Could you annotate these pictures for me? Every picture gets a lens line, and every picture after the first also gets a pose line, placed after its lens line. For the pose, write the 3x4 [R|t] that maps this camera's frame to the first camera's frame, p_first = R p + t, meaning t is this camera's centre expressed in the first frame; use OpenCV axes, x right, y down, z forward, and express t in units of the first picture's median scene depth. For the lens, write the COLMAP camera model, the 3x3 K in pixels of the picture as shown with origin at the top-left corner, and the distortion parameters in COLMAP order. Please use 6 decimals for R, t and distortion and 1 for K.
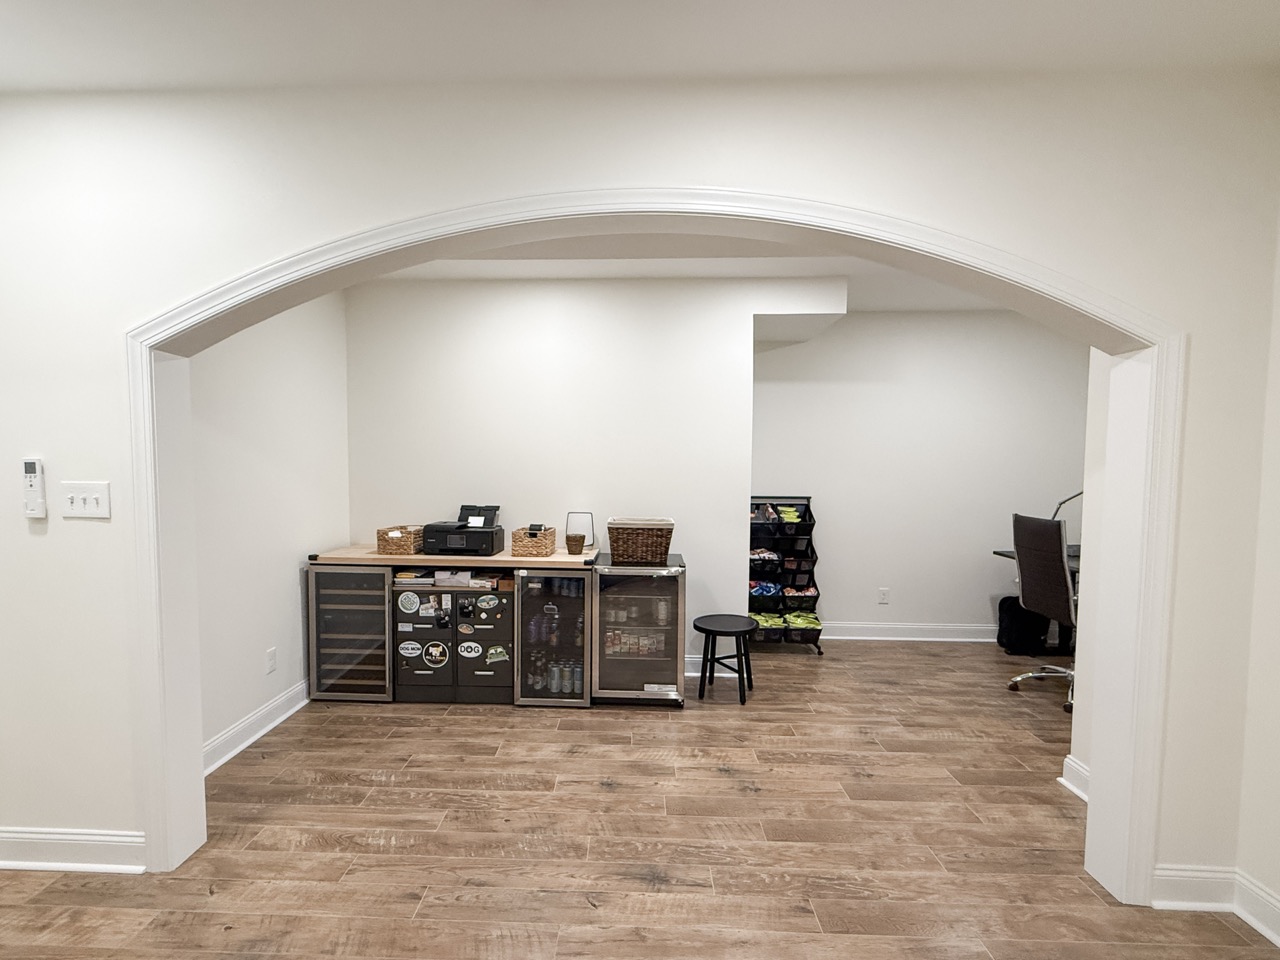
lens RADIAL K [[597.0, 0, 637.0], [0, 597.0, 483.2], [0, 0, 1]] dist [0.000593, 0.000042]
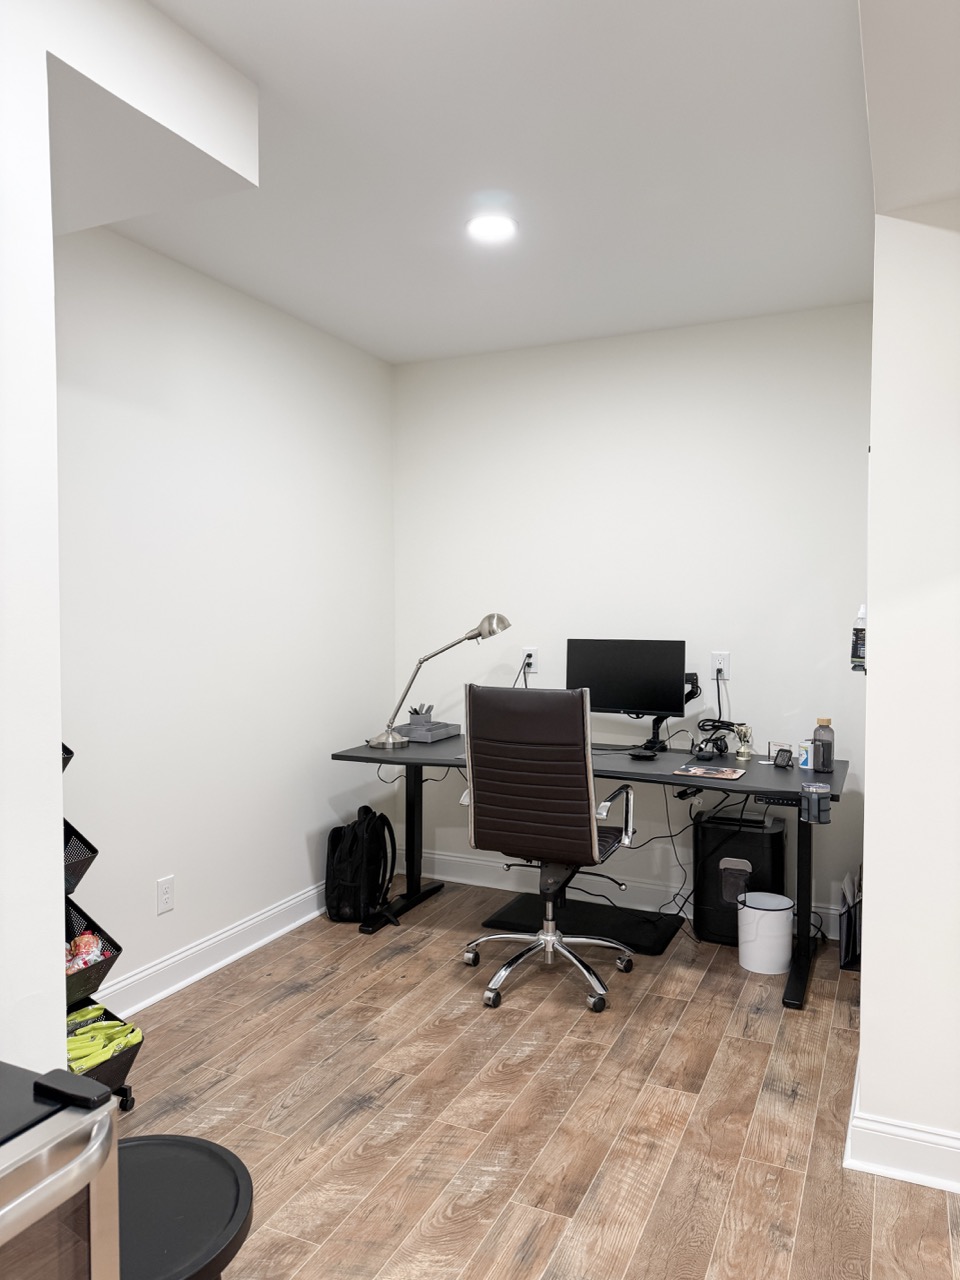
lens RADIAL K [[901.3, 0, 481.8], [0, 901.3, 639.0], [0, 0, 1]] dist [0.059681, -0.062915]
pose [[0.417897, -0.038641, 0.907672, -0.117595], [0.033049, 0.999080, 0.027316, -0.013080], [-0.907893, 0.018583, 0.418789, 0.636341]]
